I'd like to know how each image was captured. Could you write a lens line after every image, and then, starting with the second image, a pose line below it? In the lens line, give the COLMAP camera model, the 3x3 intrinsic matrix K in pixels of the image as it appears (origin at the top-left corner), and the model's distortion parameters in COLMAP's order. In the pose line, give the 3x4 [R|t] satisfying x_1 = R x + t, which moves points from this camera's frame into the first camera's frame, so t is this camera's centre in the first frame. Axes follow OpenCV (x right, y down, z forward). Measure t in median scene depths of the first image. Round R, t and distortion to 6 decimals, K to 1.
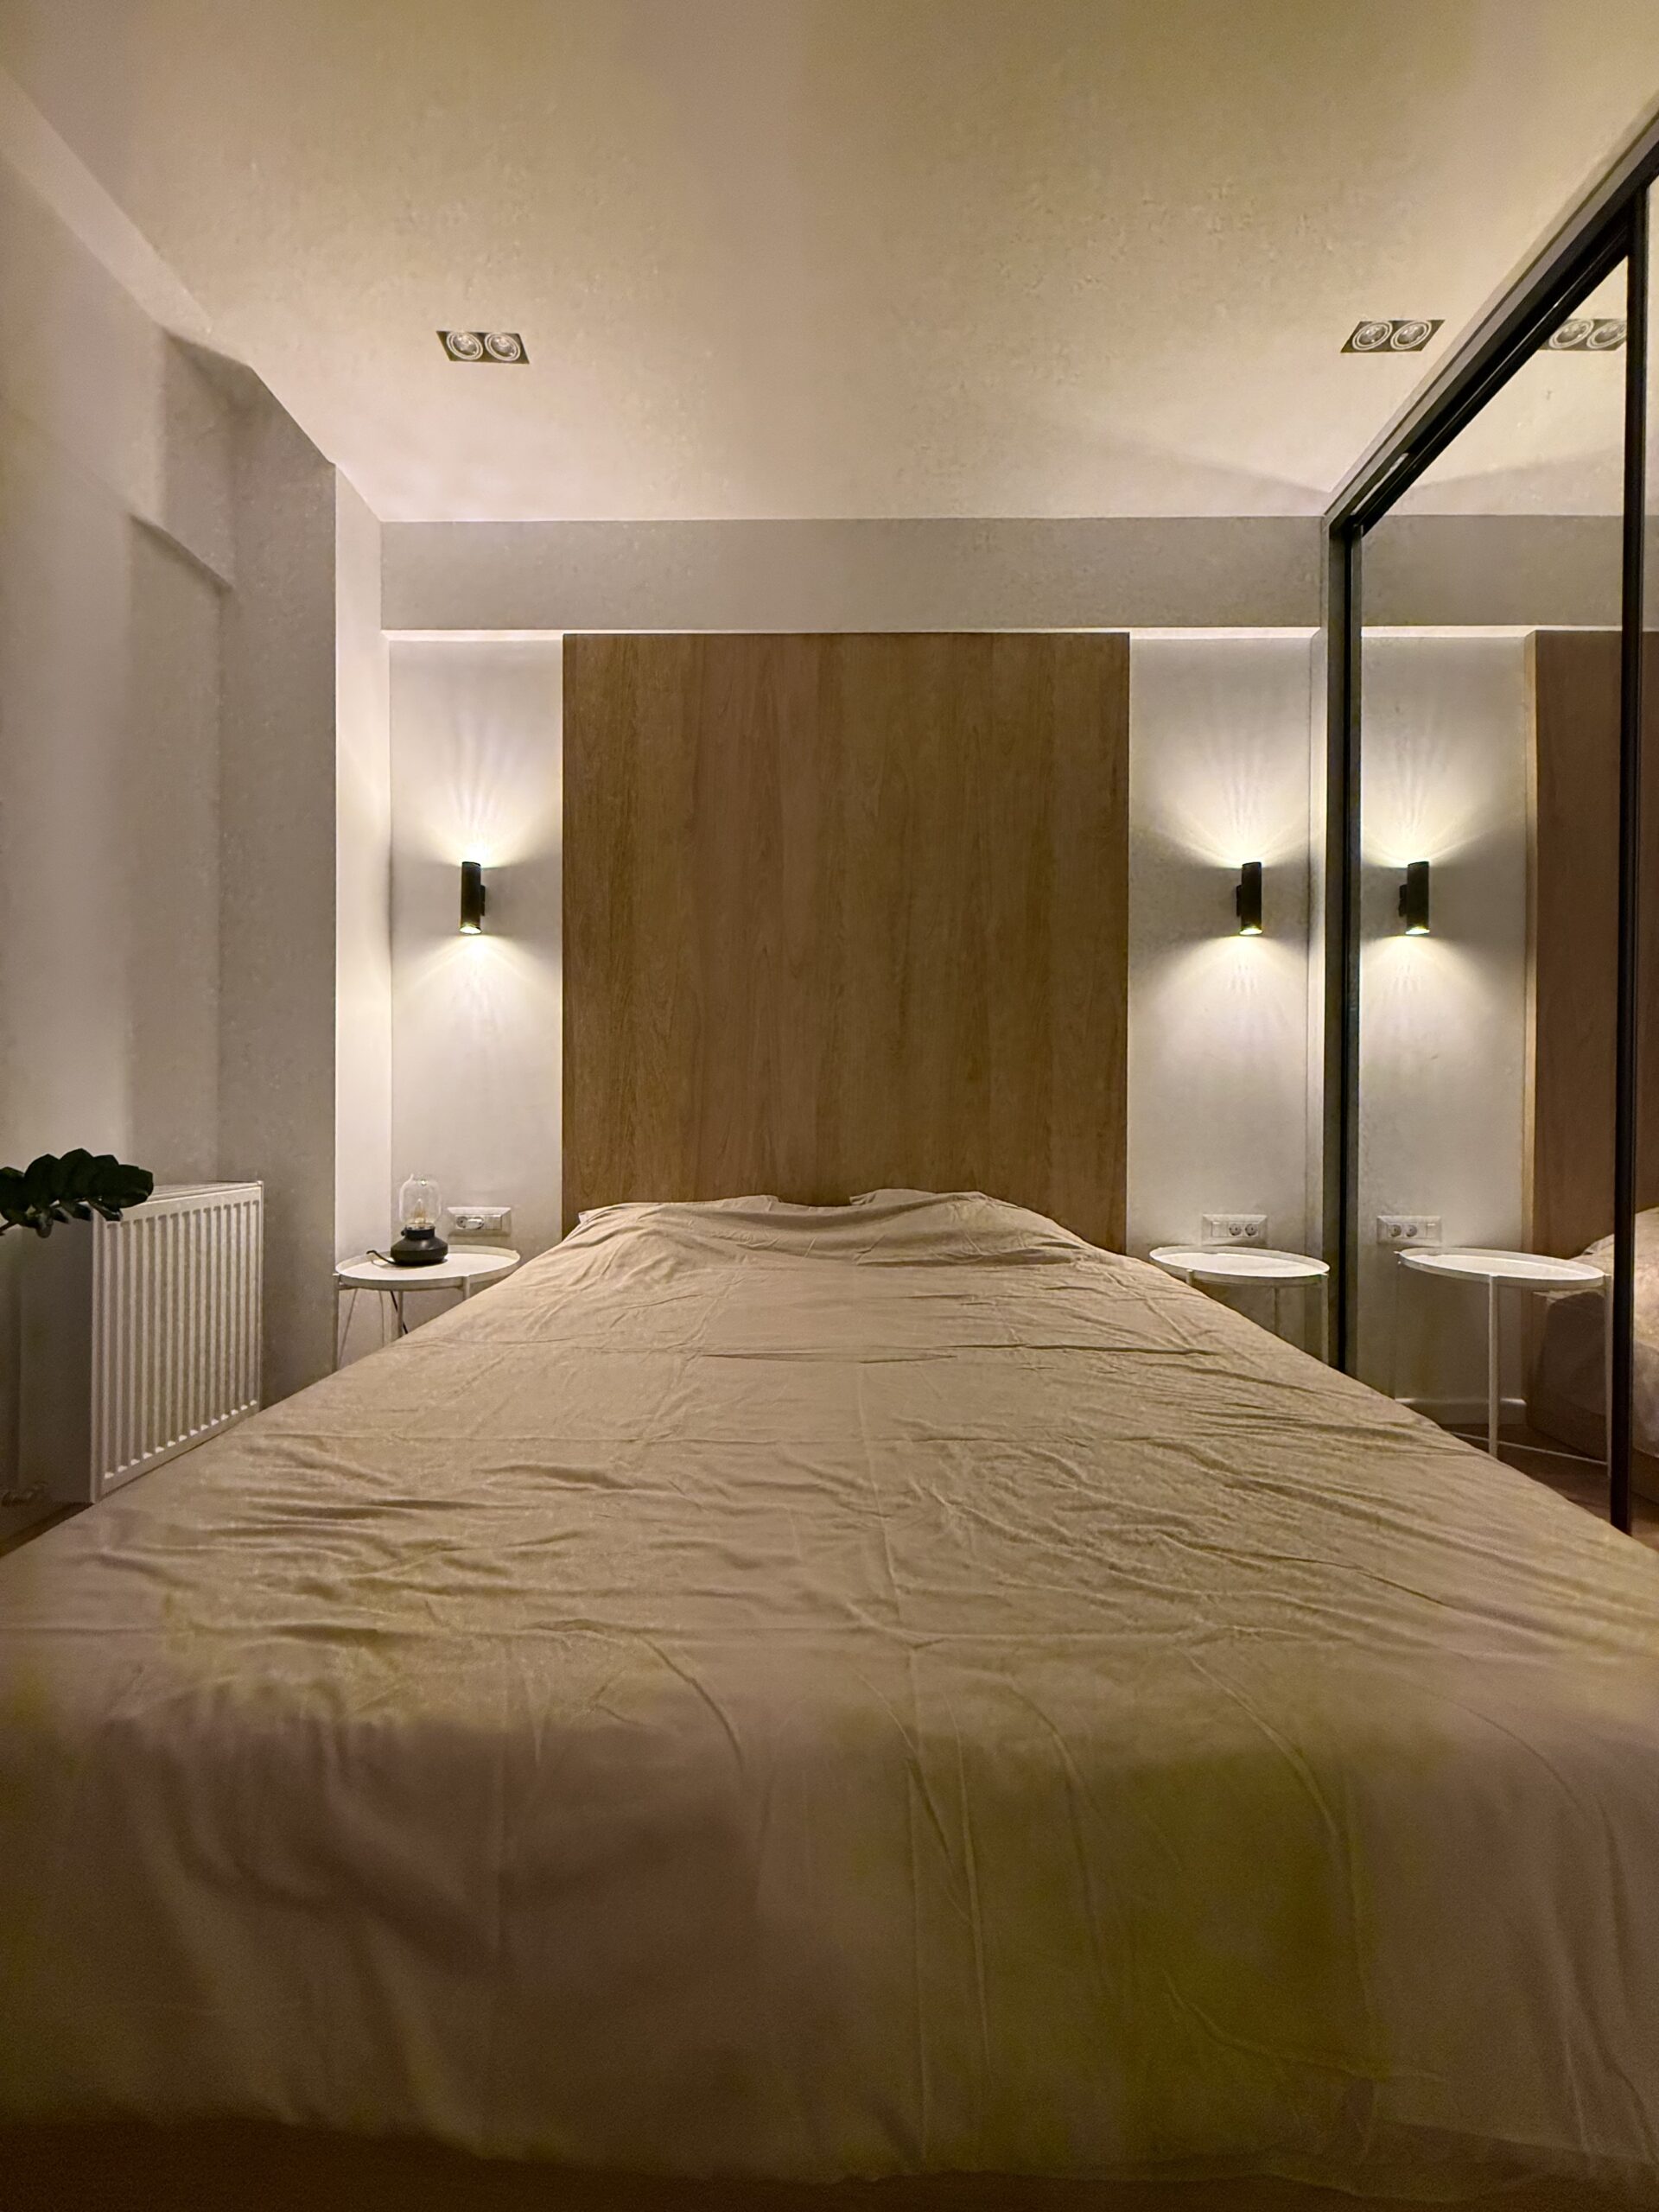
lens RADIAL K [[884.2, 0, 825.5], [0, 884.2, 1106.3], [0, 0, 1]] dist [-0.002744, -0.000306]
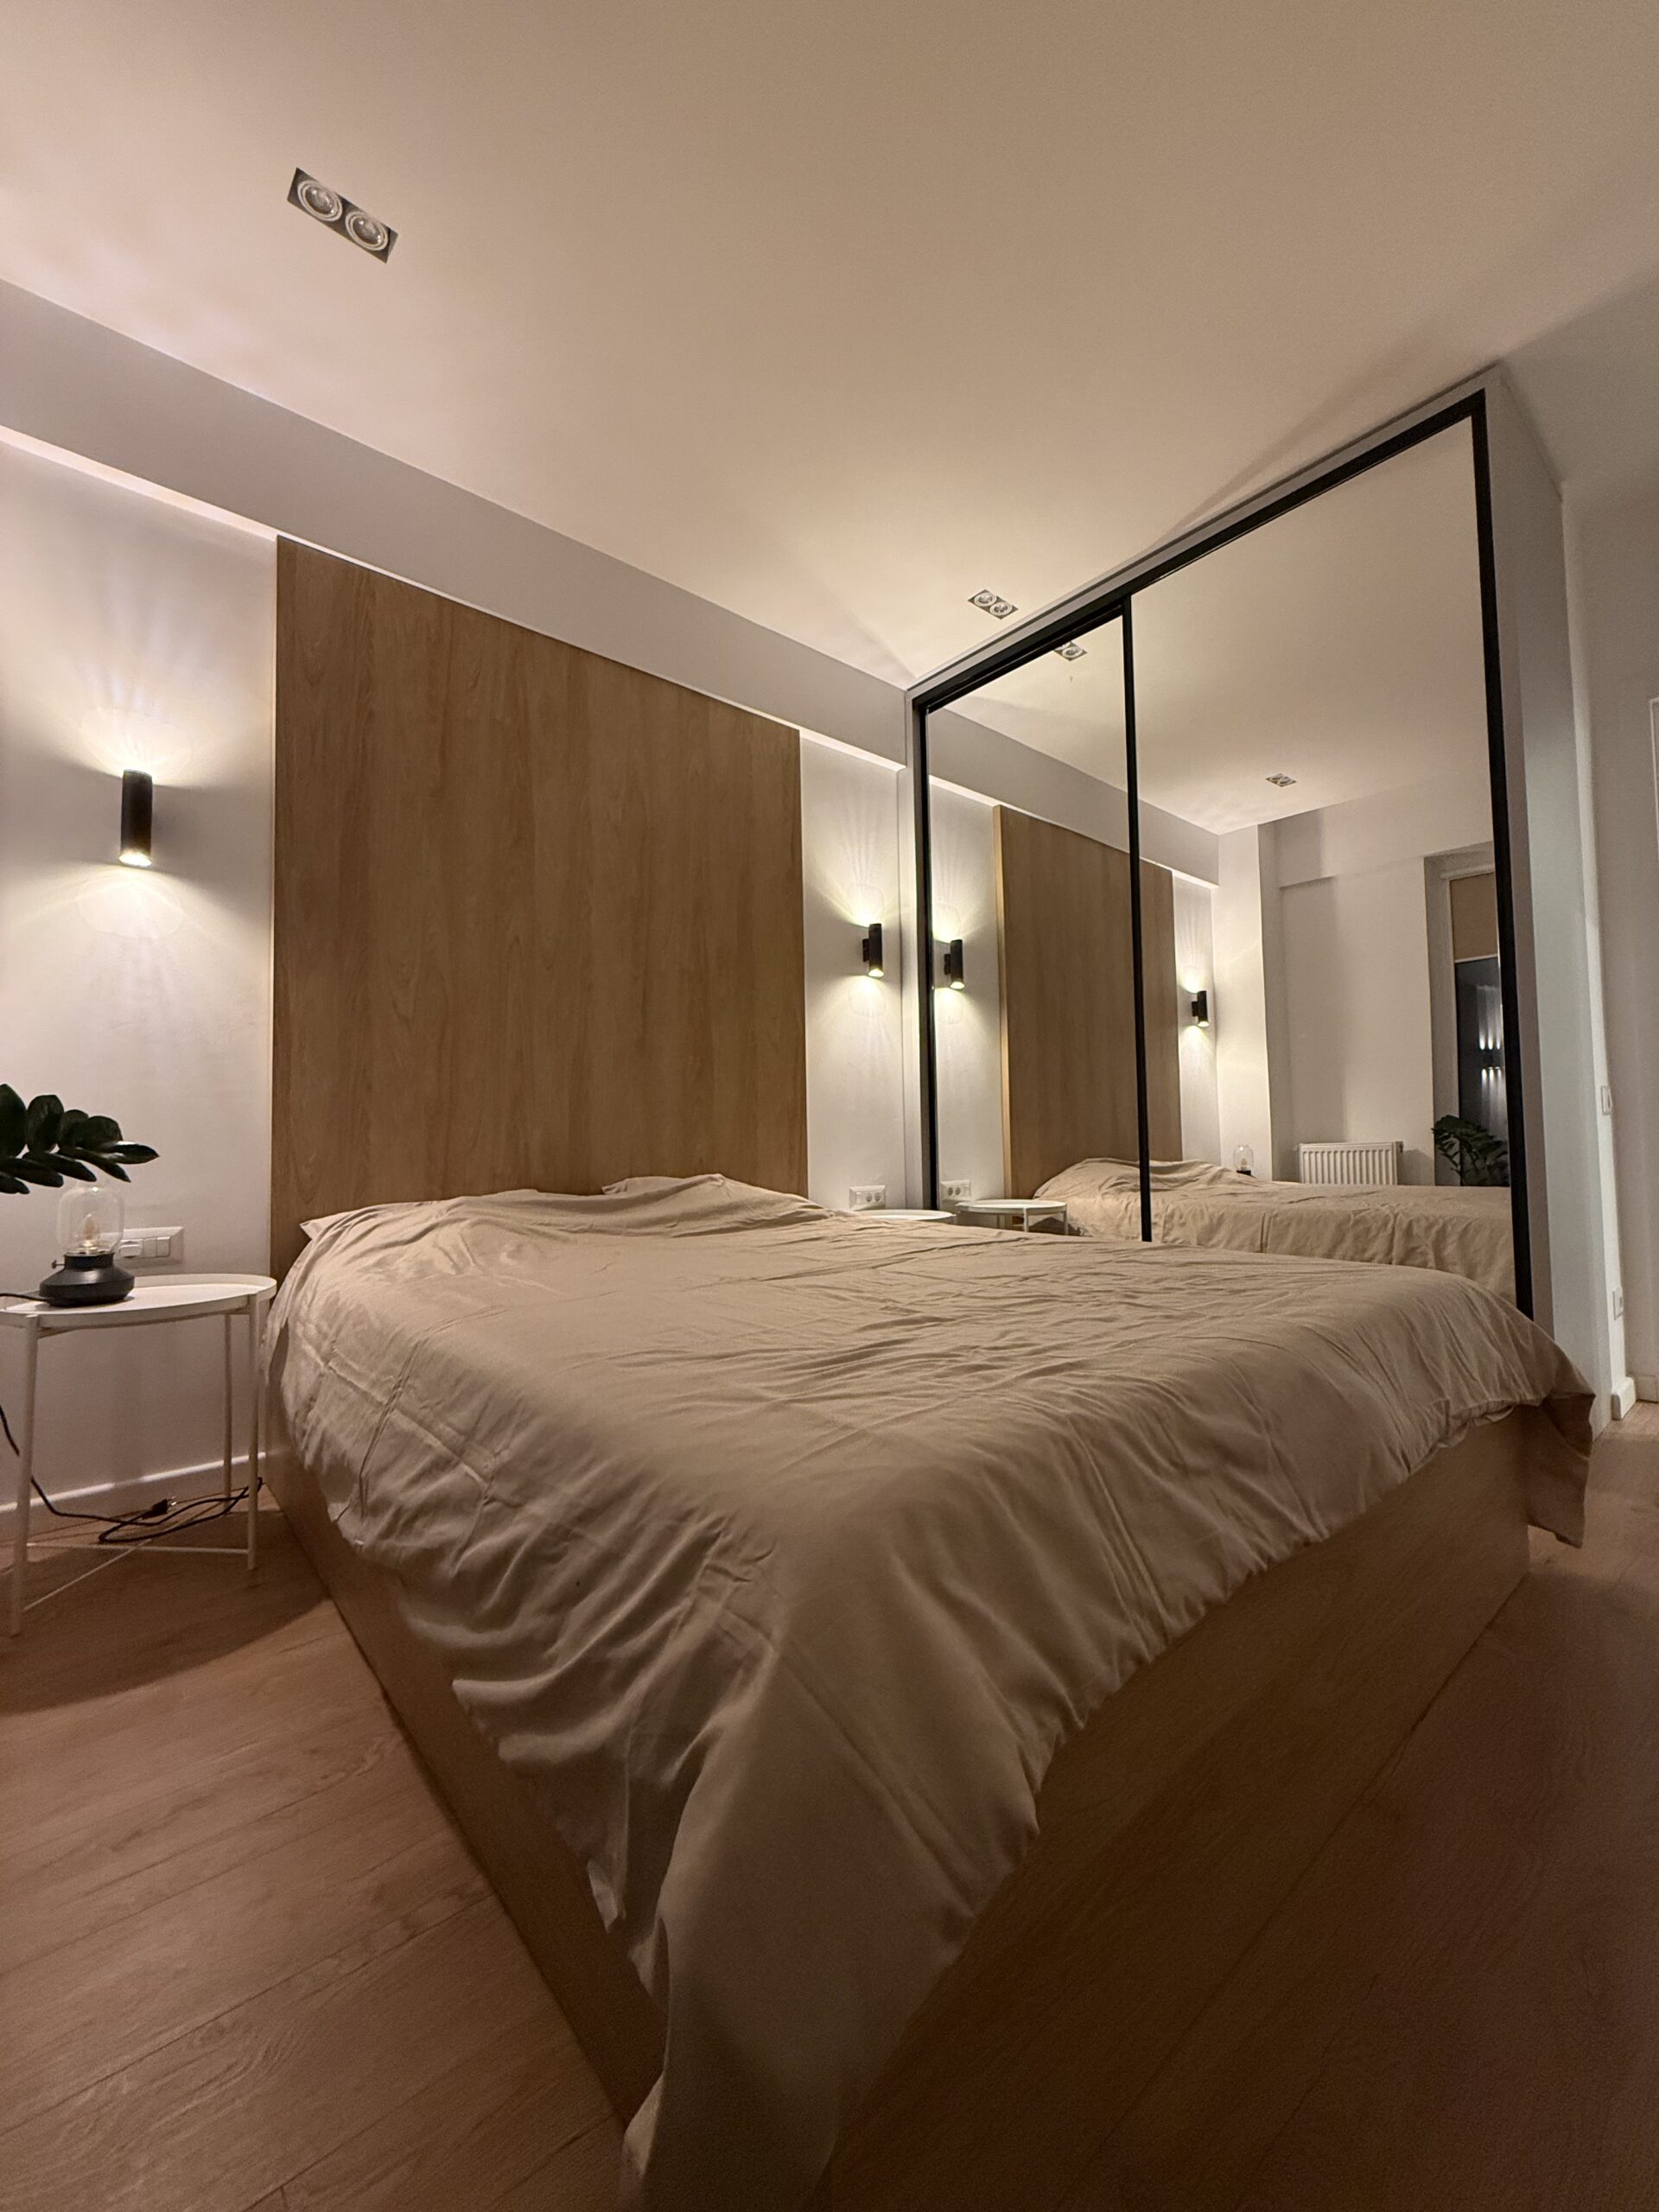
lens RADIAL K [[884.2, 0, 835.8], [0, 884.2, 1105.2], [0, 0, 1]] dist [-0.002744, -0.000306]
pose [[0.744040, 0.010359, 0.668054, -0.462172], [0.029016, 0.998435, -0.047798, 0.065012], [-0.667504, 0.054948, 0.742576, 0.048964]]
